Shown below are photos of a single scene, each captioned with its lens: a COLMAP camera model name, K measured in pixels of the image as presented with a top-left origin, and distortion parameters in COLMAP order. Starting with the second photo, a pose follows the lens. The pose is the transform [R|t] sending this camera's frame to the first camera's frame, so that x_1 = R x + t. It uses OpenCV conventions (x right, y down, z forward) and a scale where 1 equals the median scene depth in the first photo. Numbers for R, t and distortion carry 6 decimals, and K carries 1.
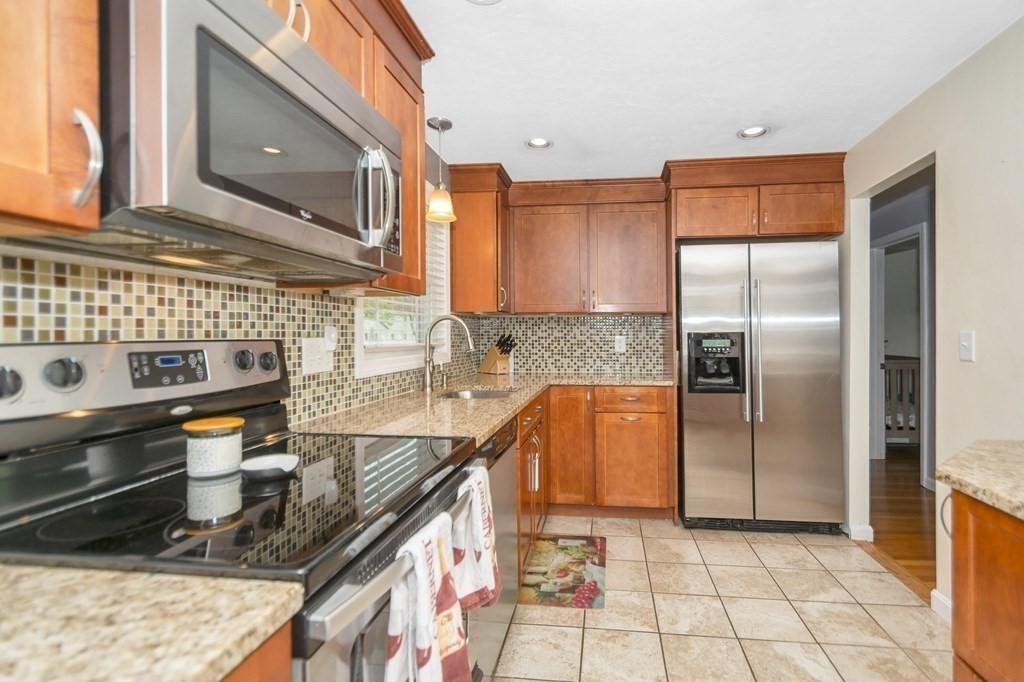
lens RADIAL K [[492.8, 0, 549.7], [0, 492.8, 342.1], [0, 0, 1]] dist [0.014078, -0.012355]
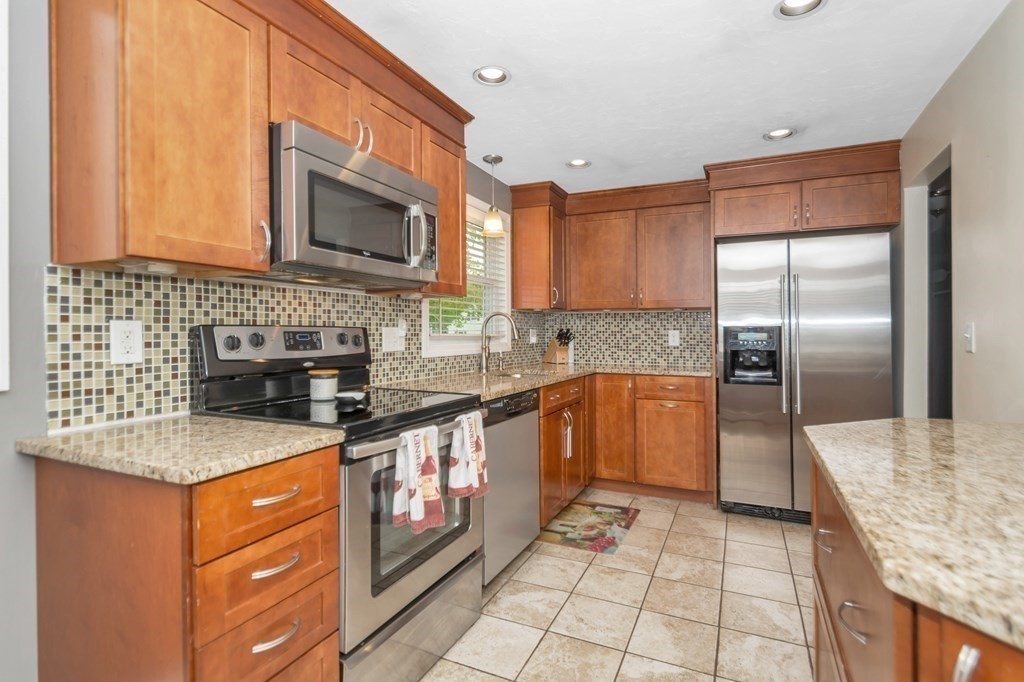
lens RADIAL K [[515.1, 0, 509.4], [0, 515.1, 349.8], [0, 0, 1]] dist [0.002406, 0.000335]
pose [[0.951917, 0.014542, -0.306010, 0.181892], [-0.009437, 0.999791, 0.018157, 0.015050], [0.306210, -0.014396, 0.951855, -0.194162]]
